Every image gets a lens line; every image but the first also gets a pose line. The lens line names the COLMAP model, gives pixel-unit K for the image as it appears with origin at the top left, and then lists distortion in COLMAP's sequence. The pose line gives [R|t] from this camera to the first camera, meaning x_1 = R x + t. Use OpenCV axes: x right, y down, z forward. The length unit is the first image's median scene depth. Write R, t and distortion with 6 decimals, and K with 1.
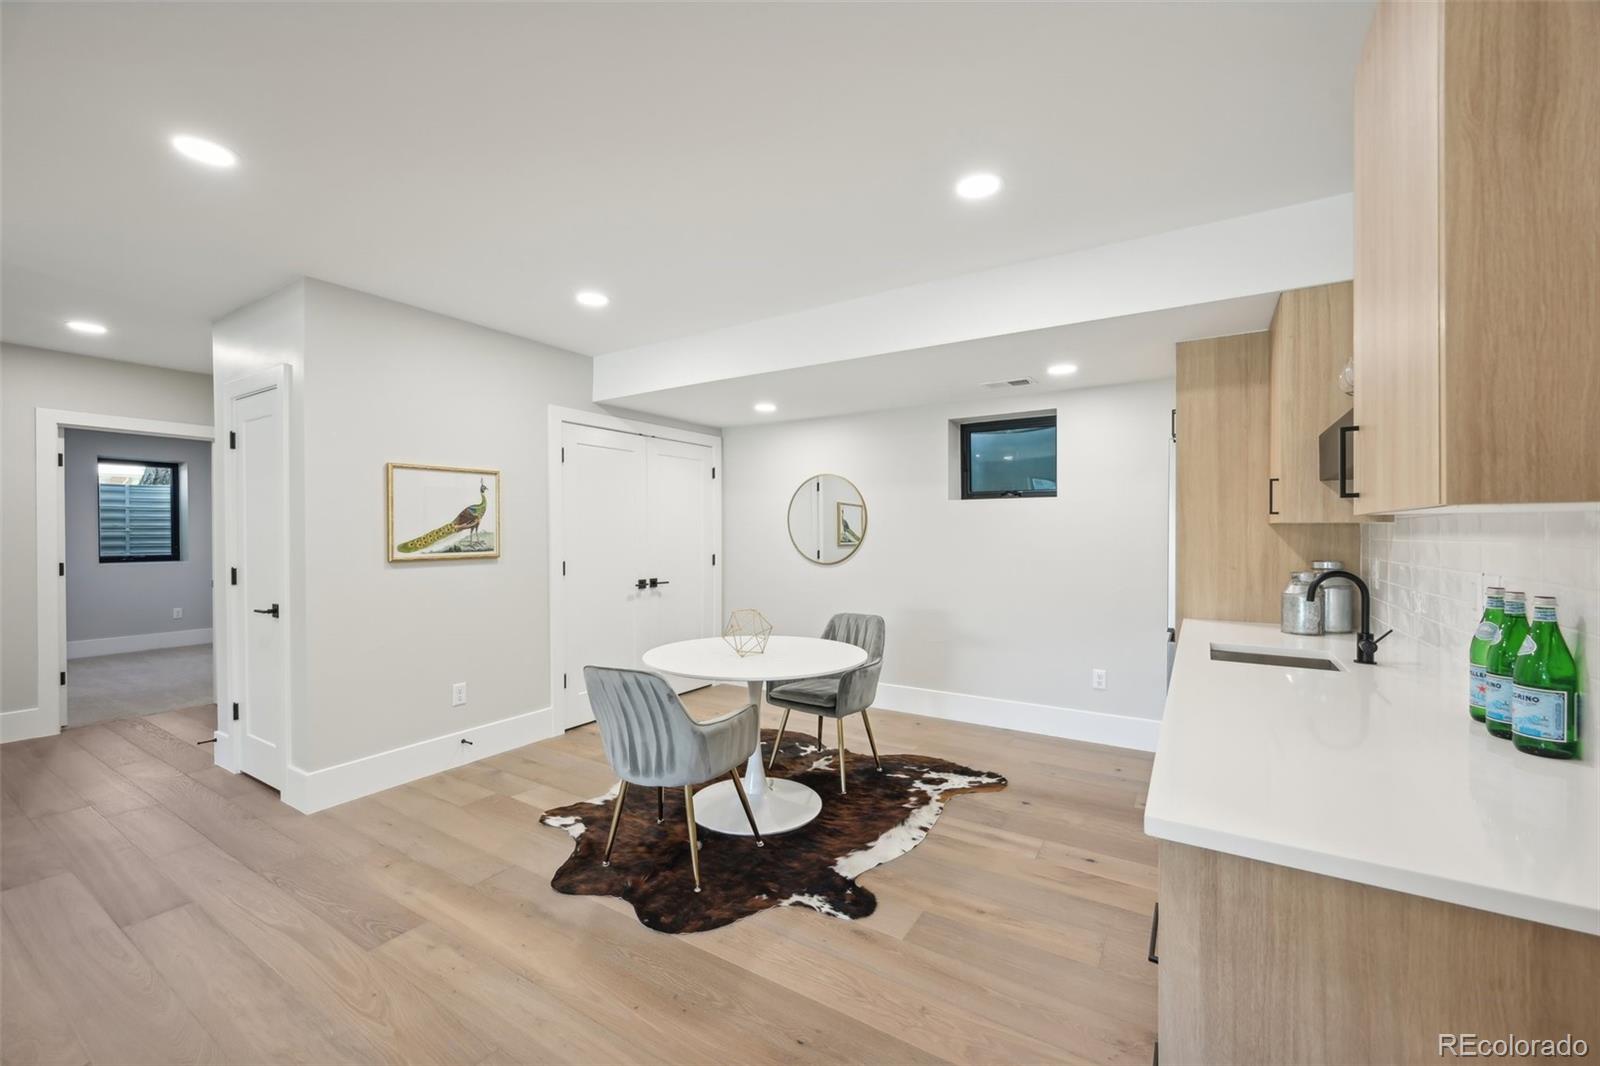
lens RADIAL K [[642.3, 0, 798.3], [0, 642.3, 533.9], [0, 0, 1]] dist [-0.000855, 0.000440]
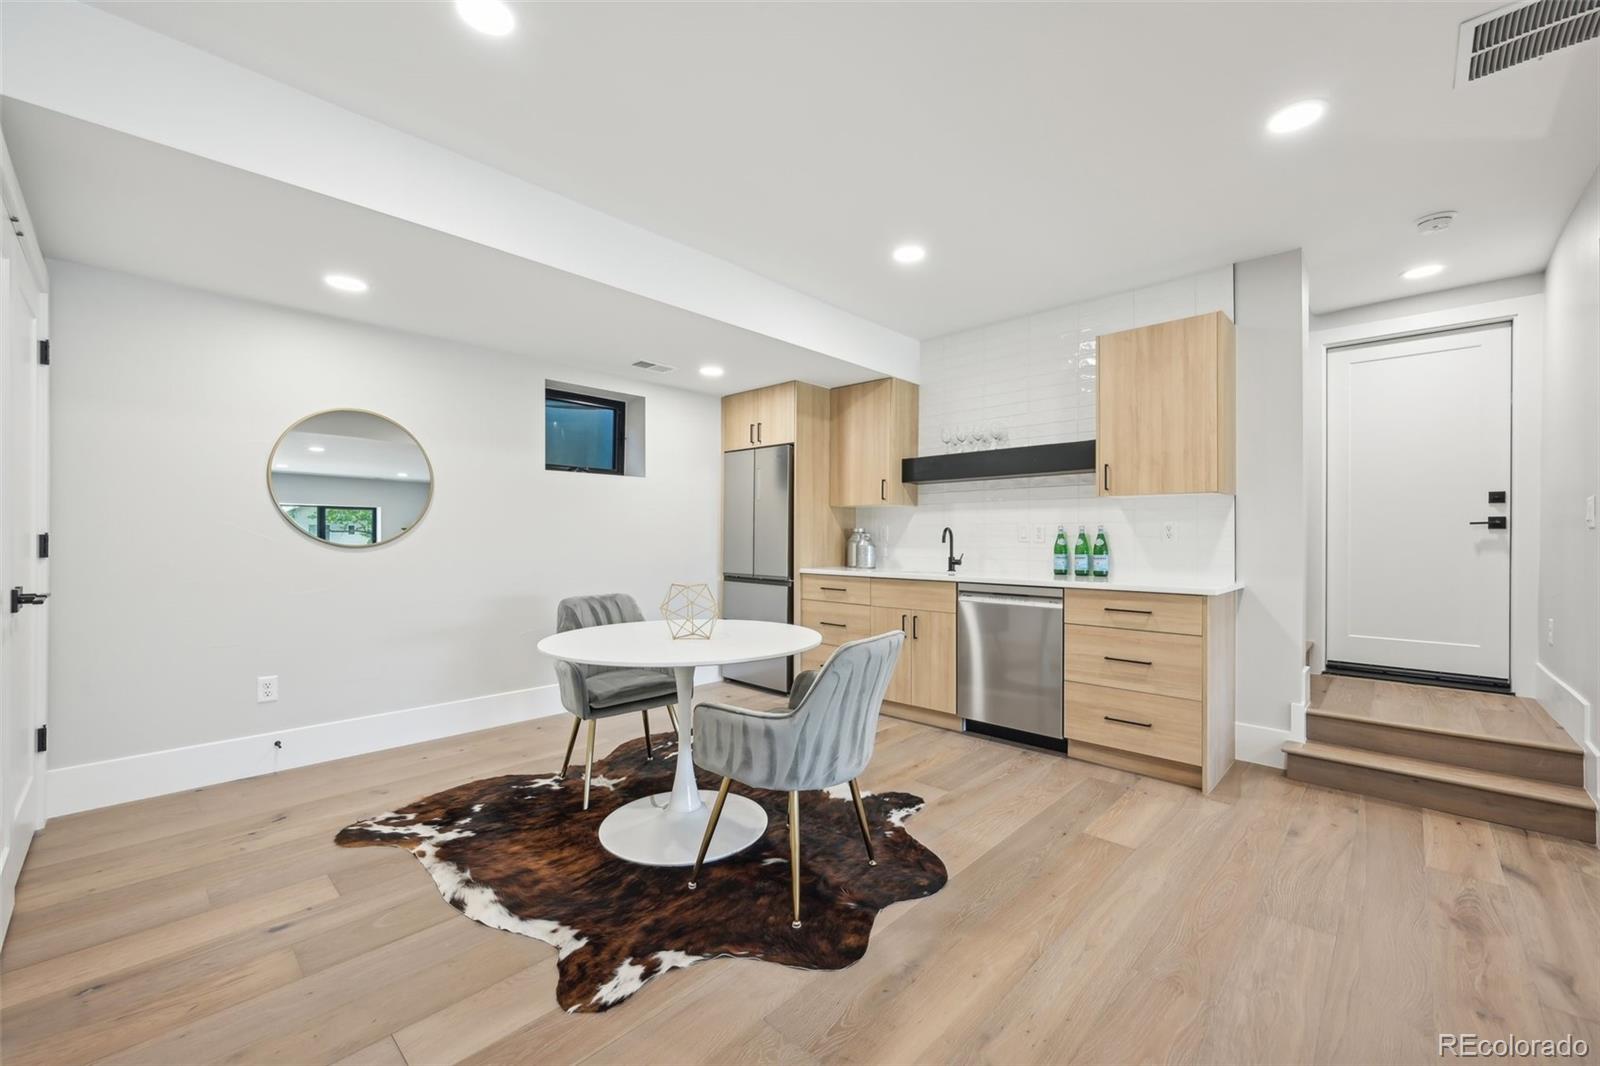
lens RADIAL K [[642.3, 0, 798.3], [0, 642.3, 533.9], [0, 0, 1]] dist [-0.000855, 0.000440]
pose [[0.197249, 0.004562, 0.980343, -0.807080], [0.000880, 0.999988, -0.004830, 0.055532], [-0.980353, 0.001815, 0.197243, 0.673186]]
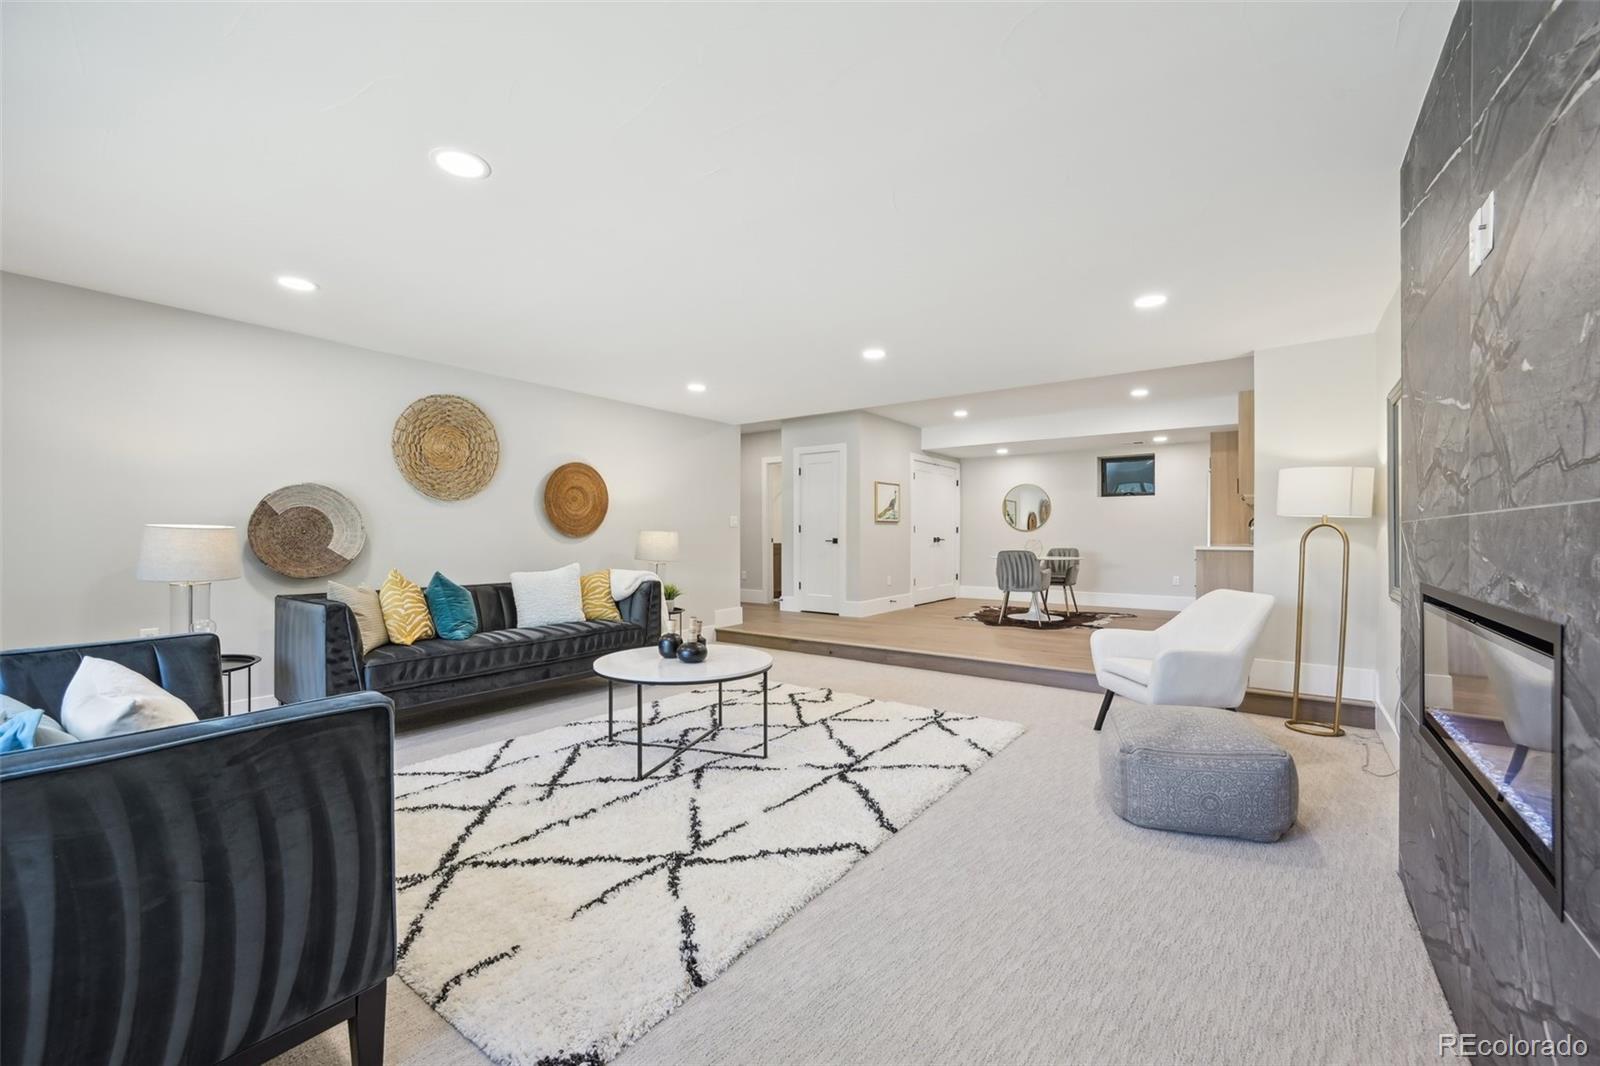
lens RADIAL K [[645.5, 0, 806.4], [0, 645.5, 529.6], [0, 0, 1]] dist [-0.000558, 0.000050]
pose [[0.997880, 0.002446, -0.065042, -0.767191], [-0.003090, 0.999947, -0.009807, 0.101494], [0.065015, 0.009987, 0.997834, -1.517403]]
